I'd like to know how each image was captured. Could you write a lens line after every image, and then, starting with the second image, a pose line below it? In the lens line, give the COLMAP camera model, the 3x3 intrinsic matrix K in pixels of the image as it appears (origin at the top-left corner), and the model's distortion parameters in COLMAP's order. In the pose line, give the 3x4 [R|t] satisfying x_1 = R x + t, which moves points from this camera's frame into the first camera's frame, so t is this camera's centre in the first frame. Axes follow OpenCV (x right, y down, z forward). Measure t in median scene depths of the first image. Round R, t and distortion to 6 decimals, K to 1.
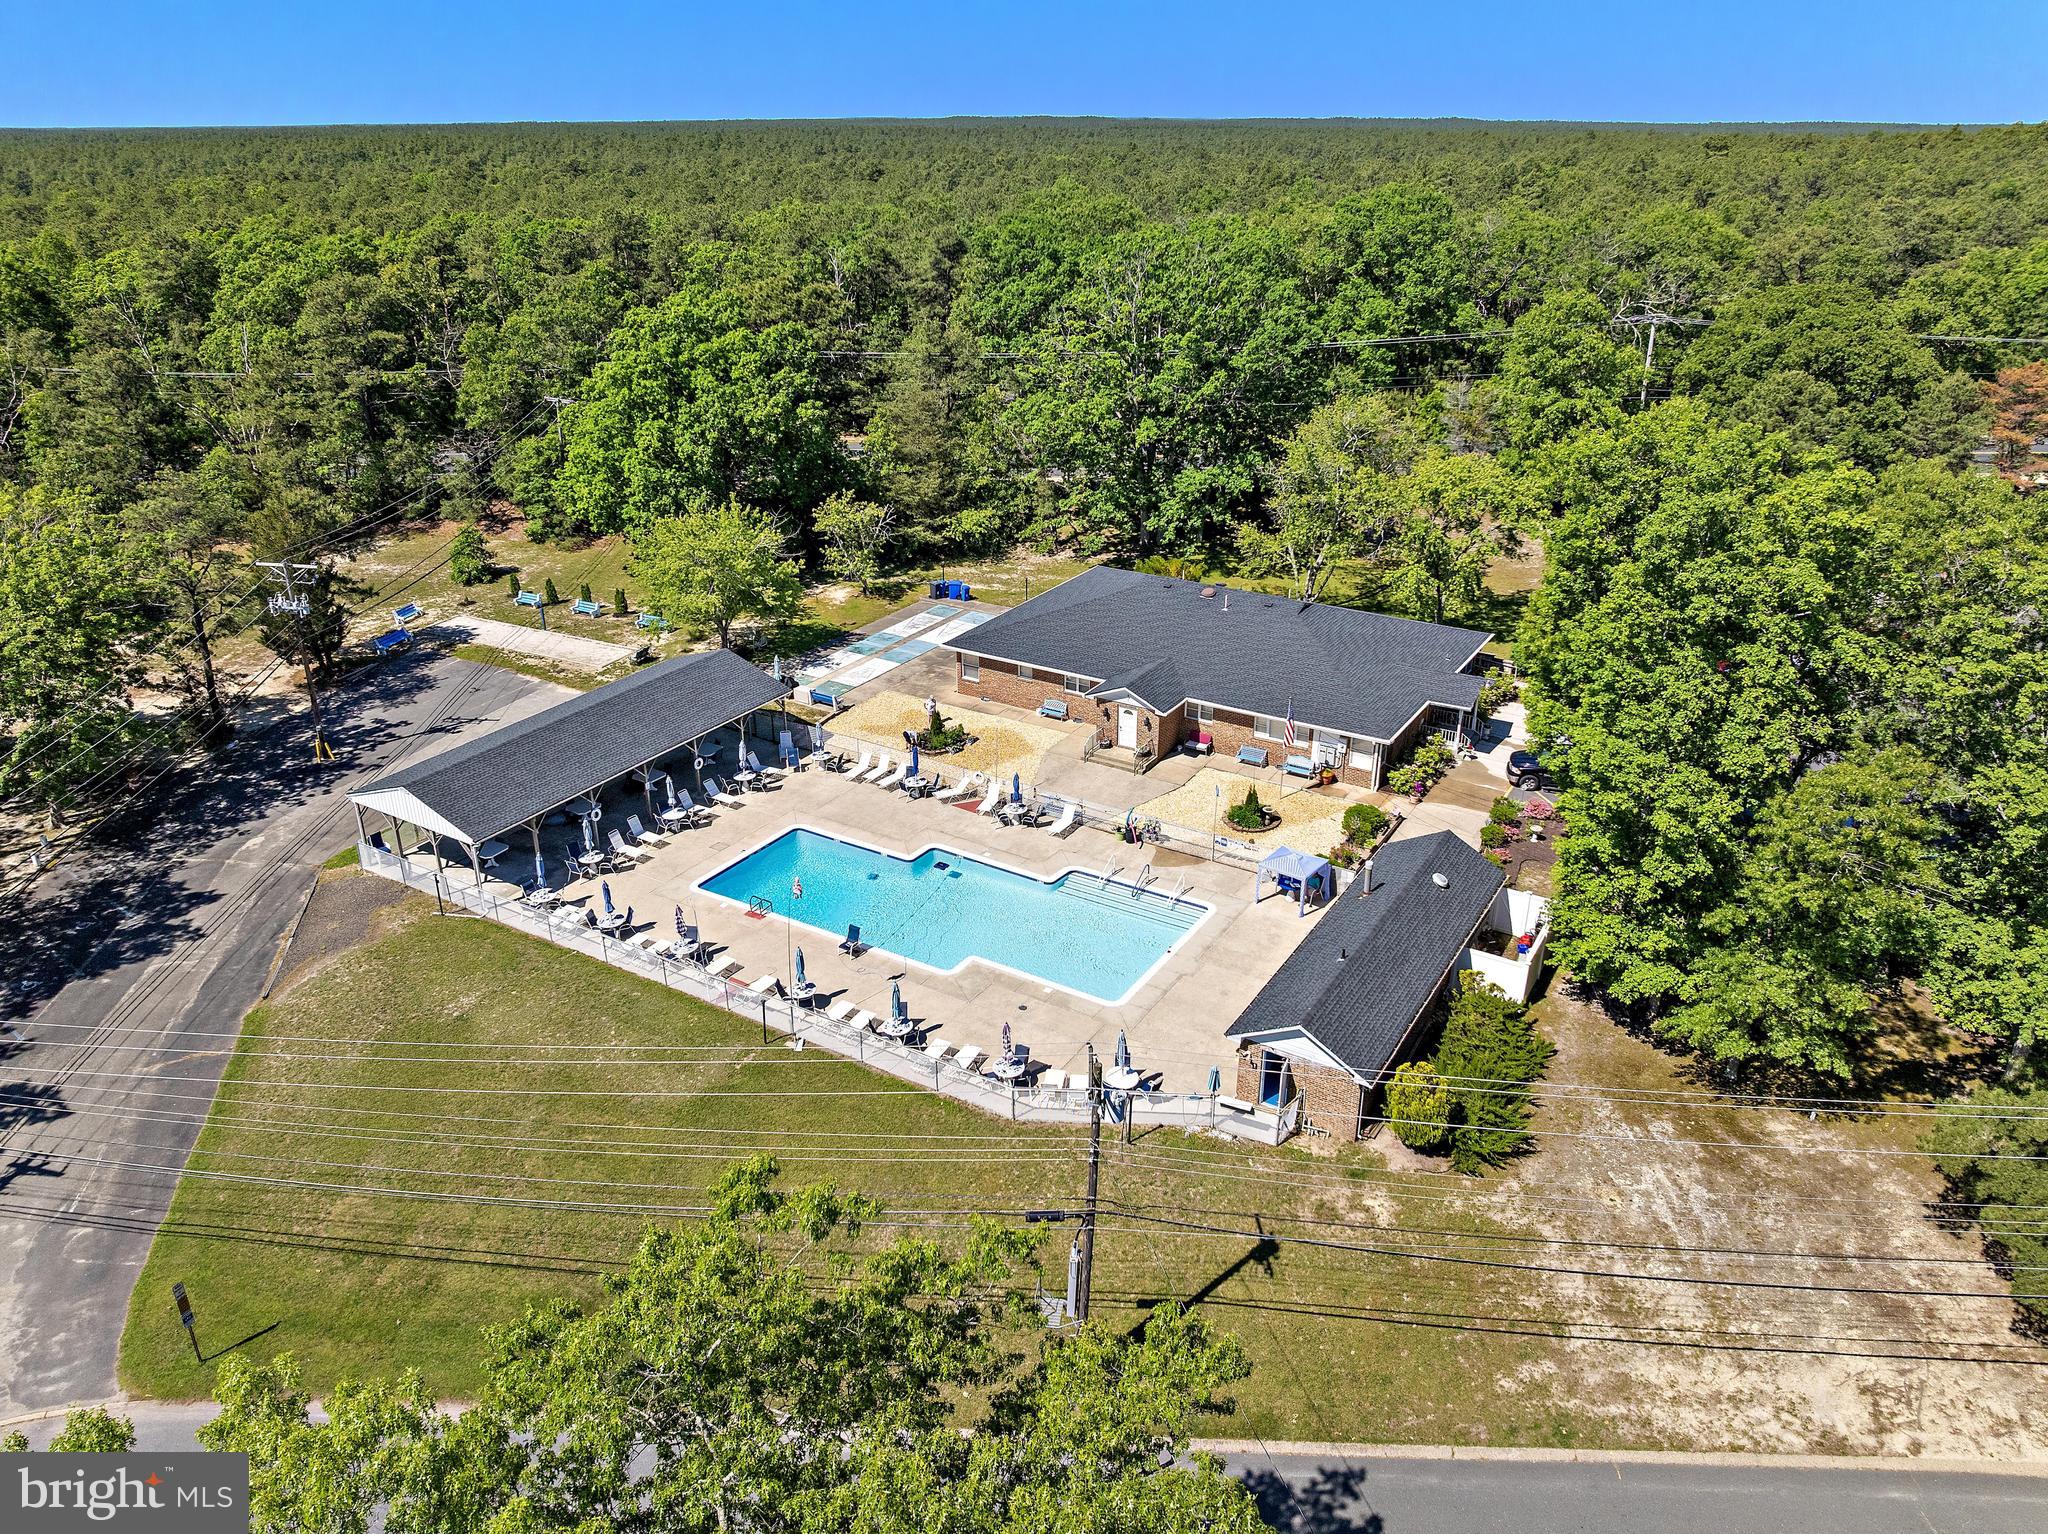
lens RADIAL K [[1430.9, 0, 1024.0], [0, 1430.9, 767.0], [0, 0, 1]] dist [-0.021520, -0.003732]
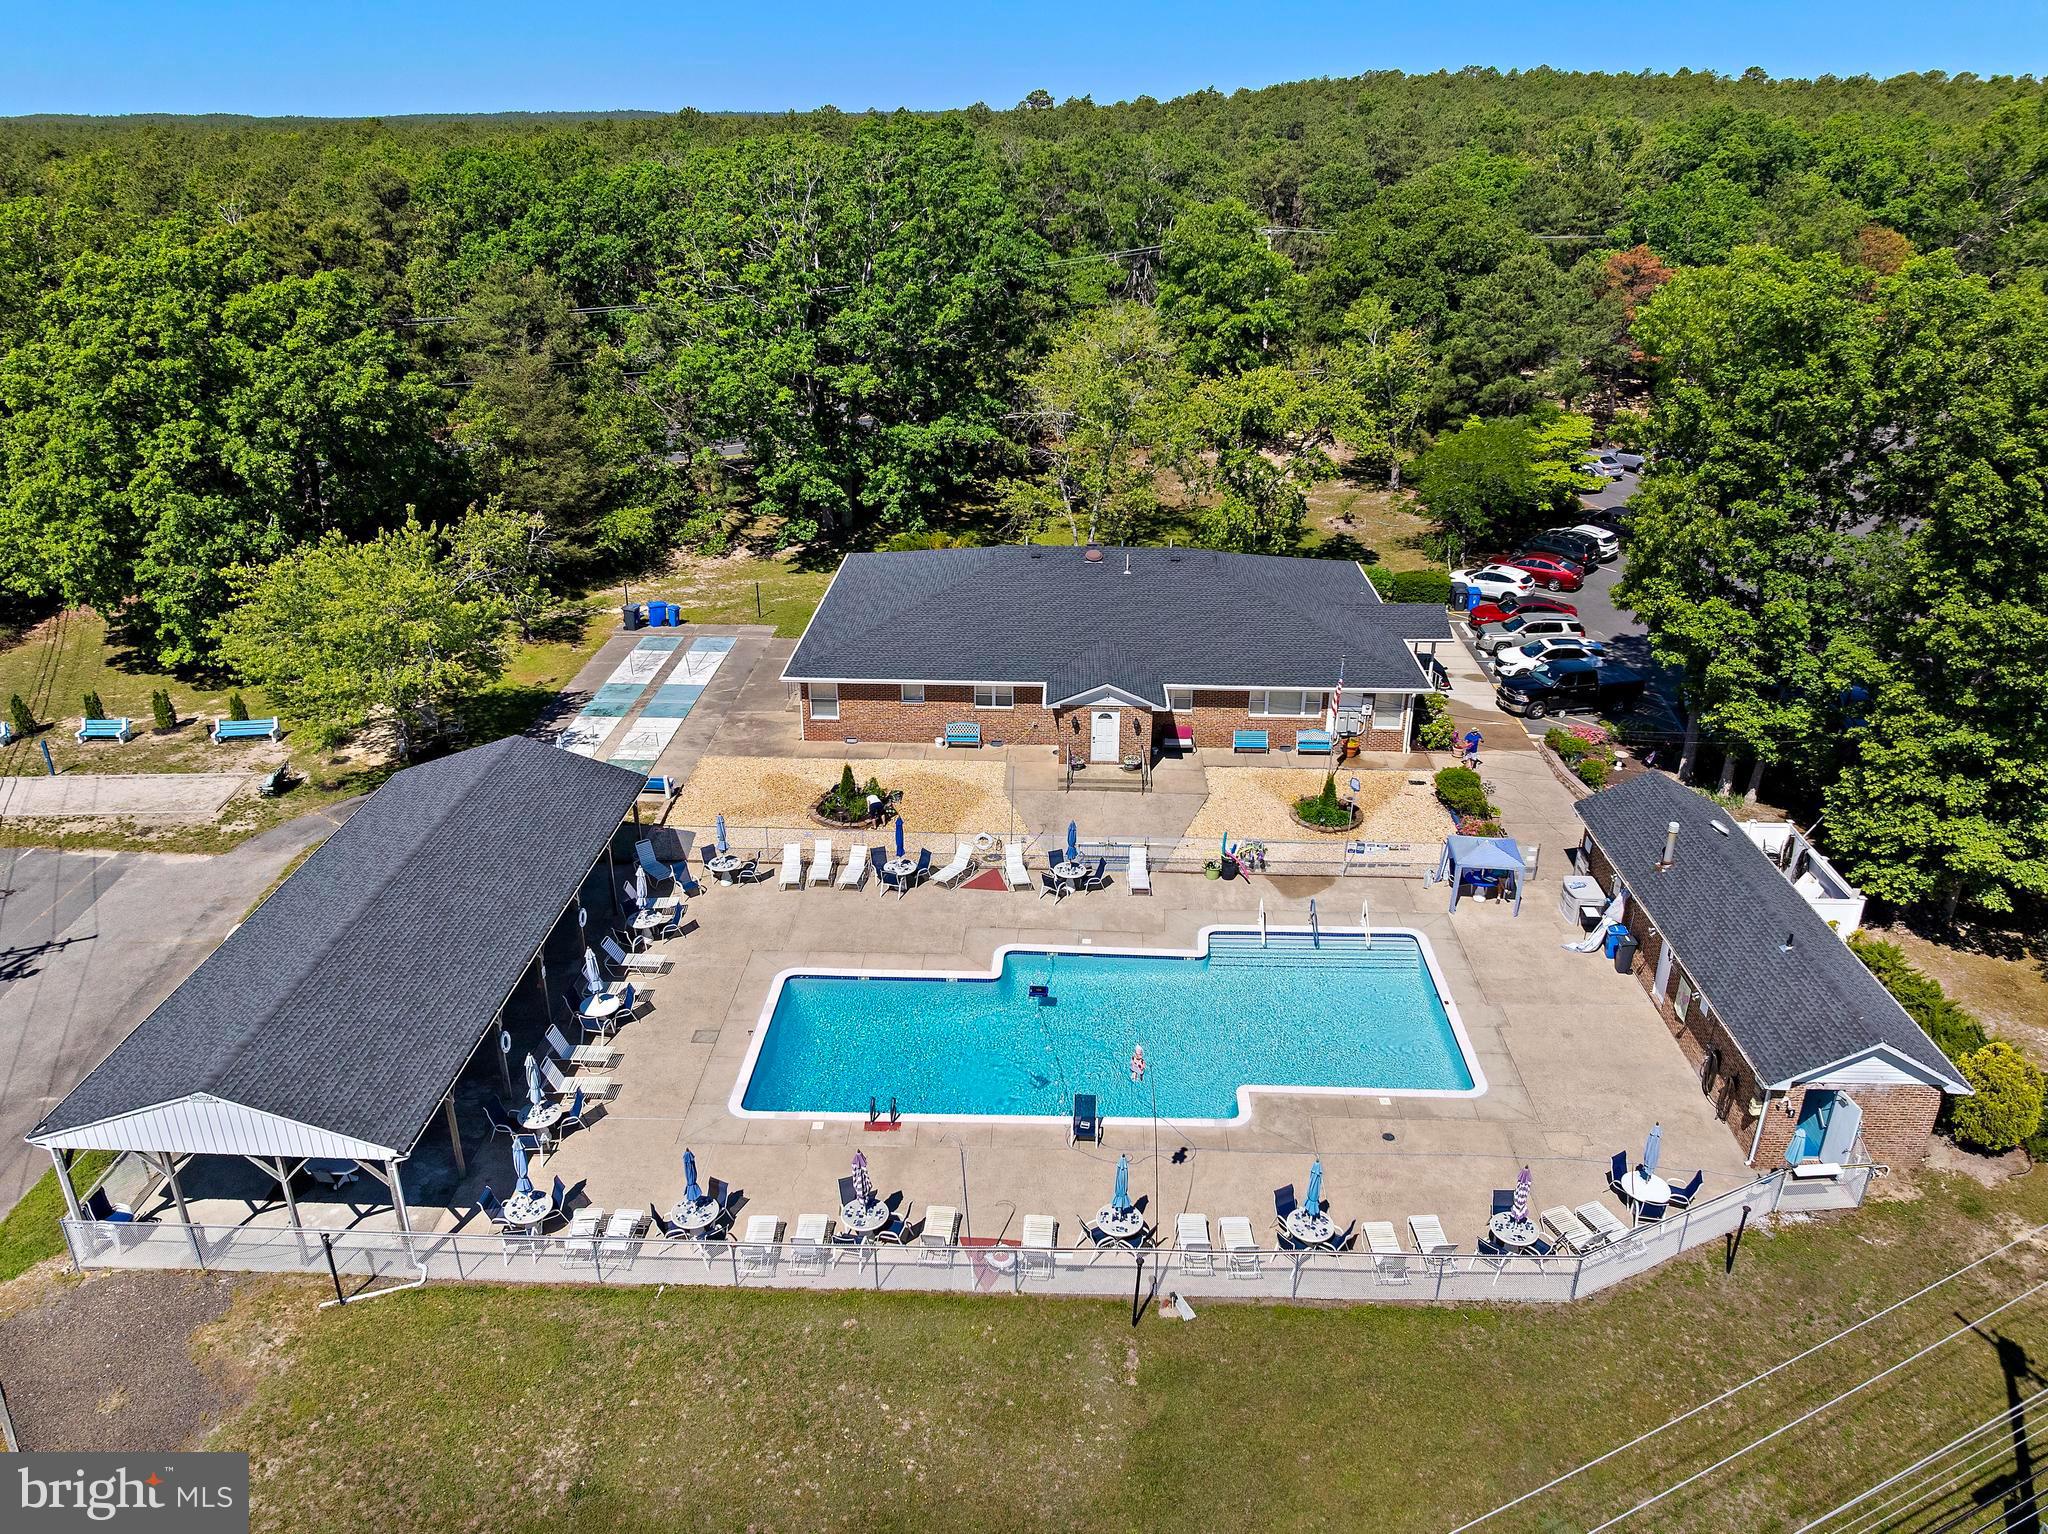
lens RADIAL K [[1476.0, 0, 1027.4], [0, 1476.0, 759.8], [0, 0, 1]] dist [-0.034311, -0.002505]
pose [[0.868408, -0.194287, 0.456202, -0.335425], [0.200229, 0.979094, 0.035827, -0.053573], [-0.453625, 0.060232, 0.889155, 0.331729]]
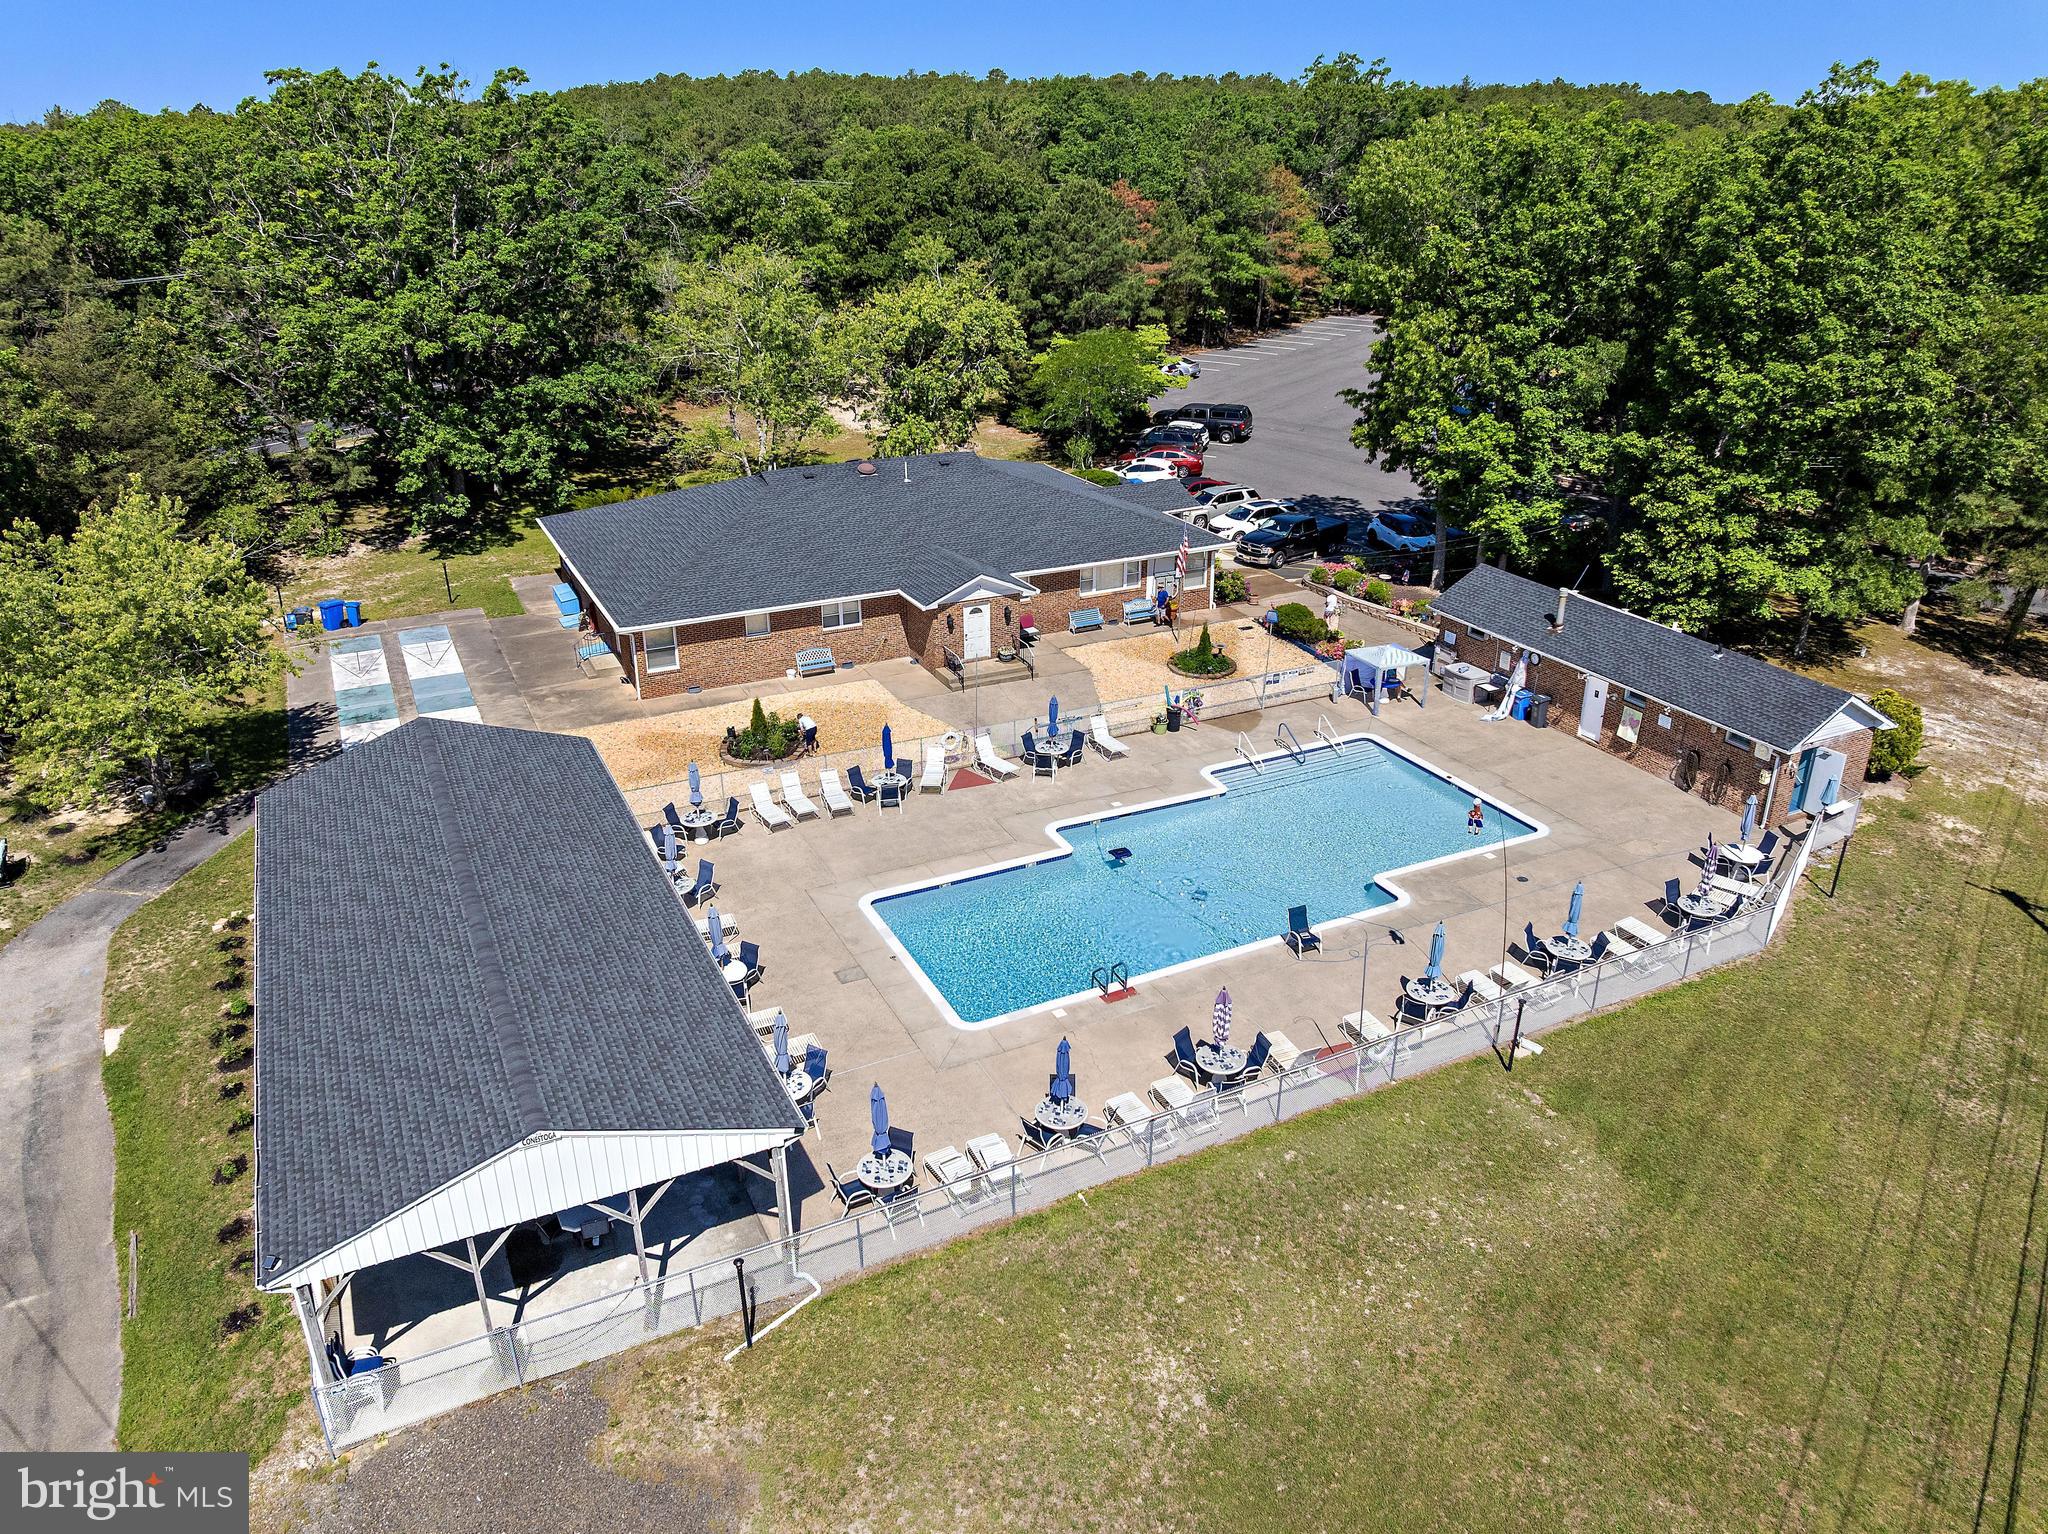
lens RADIAL K [[1436.1, 0, 1029.5], [0, 1436.1, 765.5], [0, 0, 1]] dist [-0.033808, -0.004179]
pose [[0.530402, -0.341062, 0.776113, -0.536036], [0.355013, 0.920720, 0.161990, -0.077411], [-0.769831, 0.189611, 0.609433, 0.553826]]
